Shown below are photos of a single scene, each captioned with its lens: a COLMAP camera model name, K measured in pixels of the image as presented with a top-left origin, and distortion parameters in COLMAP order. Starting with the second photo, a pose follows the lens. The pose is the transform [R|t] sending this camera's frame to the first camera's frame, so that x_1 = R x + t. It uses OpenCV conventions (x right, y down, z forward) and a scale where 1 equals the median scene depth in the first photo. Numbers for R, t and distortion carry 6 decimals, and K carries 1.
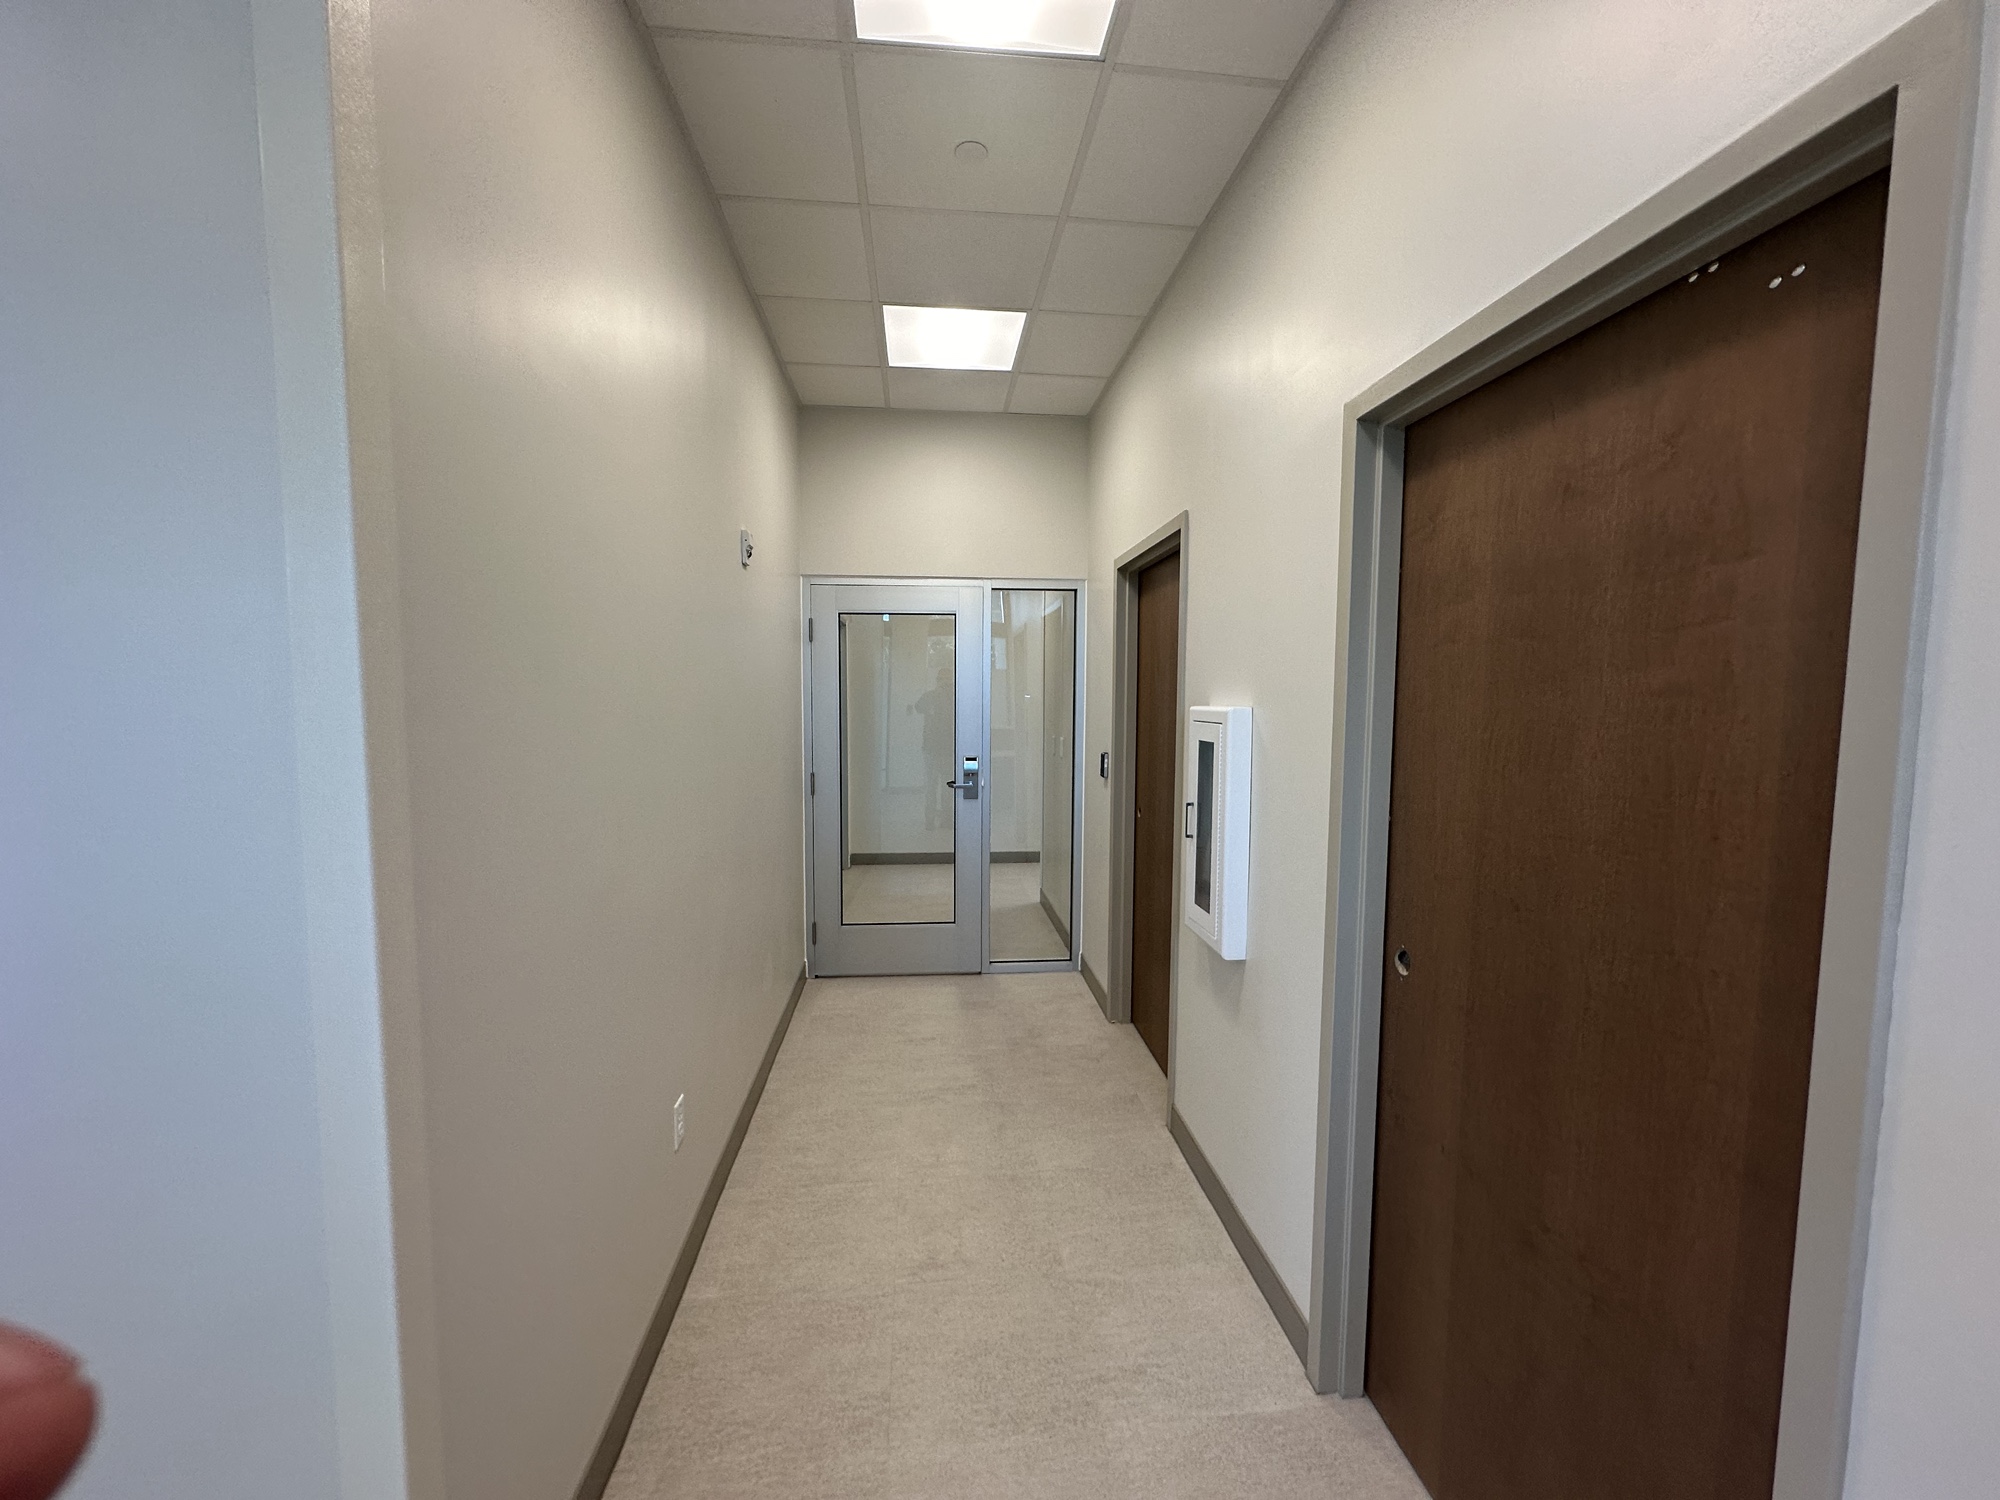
lens RADIAL K [[797.1, 0, 1000.6], [0, 797.1, 757.0], [0, 0, 1]] dist [-0.001182, 0.000725]
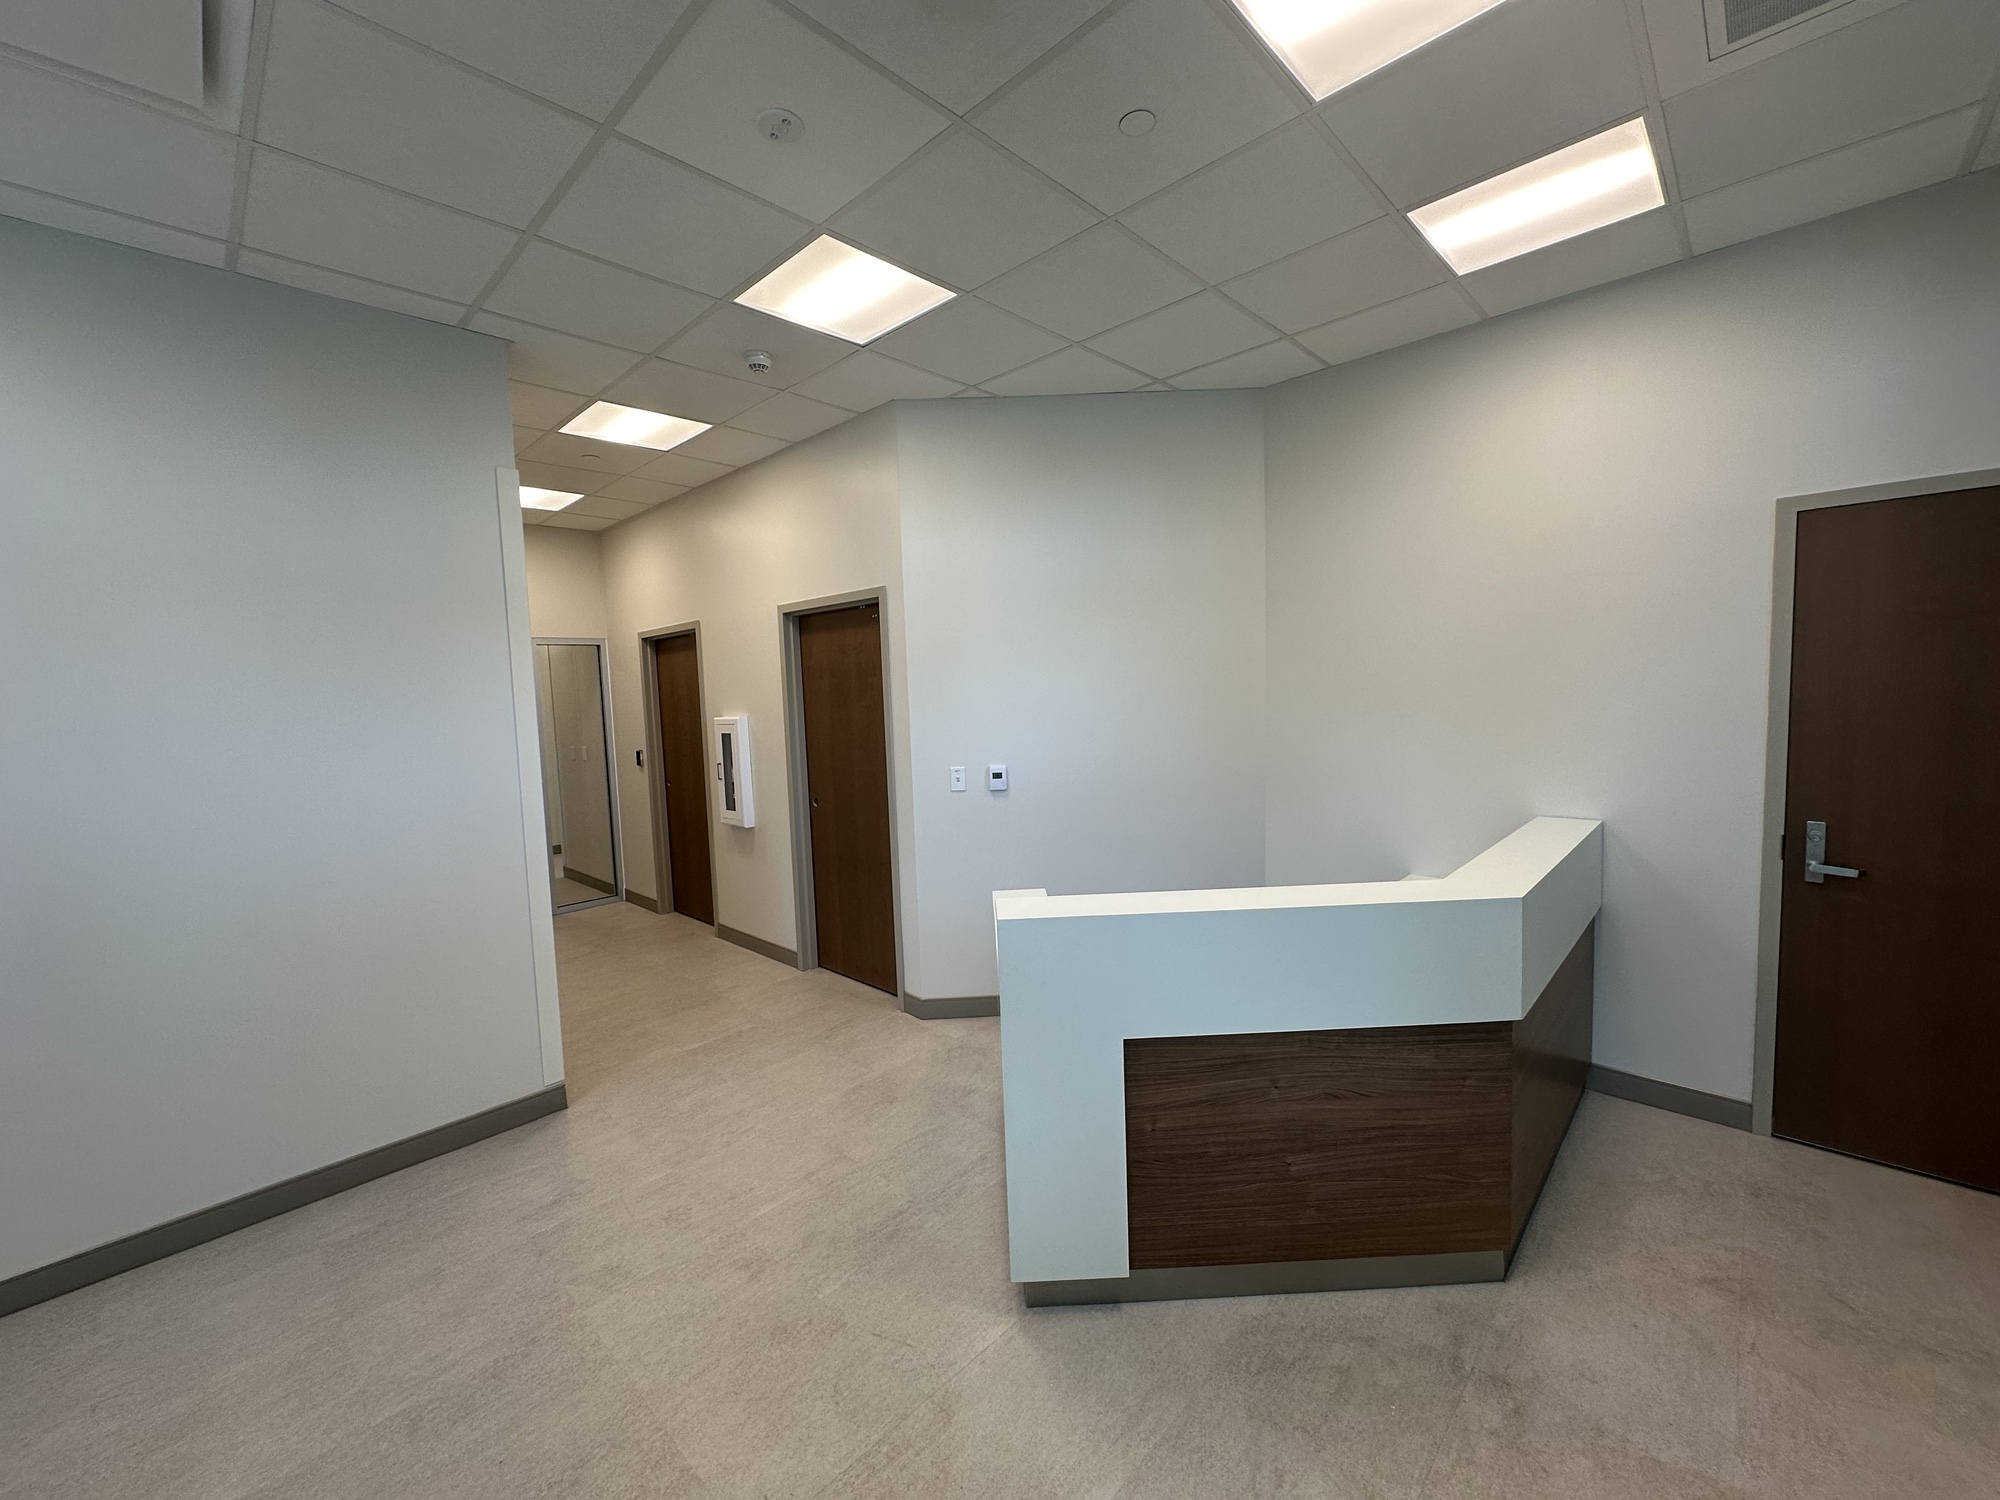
lens RADIAL K [[797.1, 0, 1003.0], [0, 797.1, 753.1], [0, 0, 1]] dist [-0.001182, 0.000725]
pose [[0.759541, -0.081290, 0.645360, -0.561259], [0.093454, 0.995504, 0.015405, 0.069917], [-0.643711, 0.048611, 0.763723, -1.116819]]
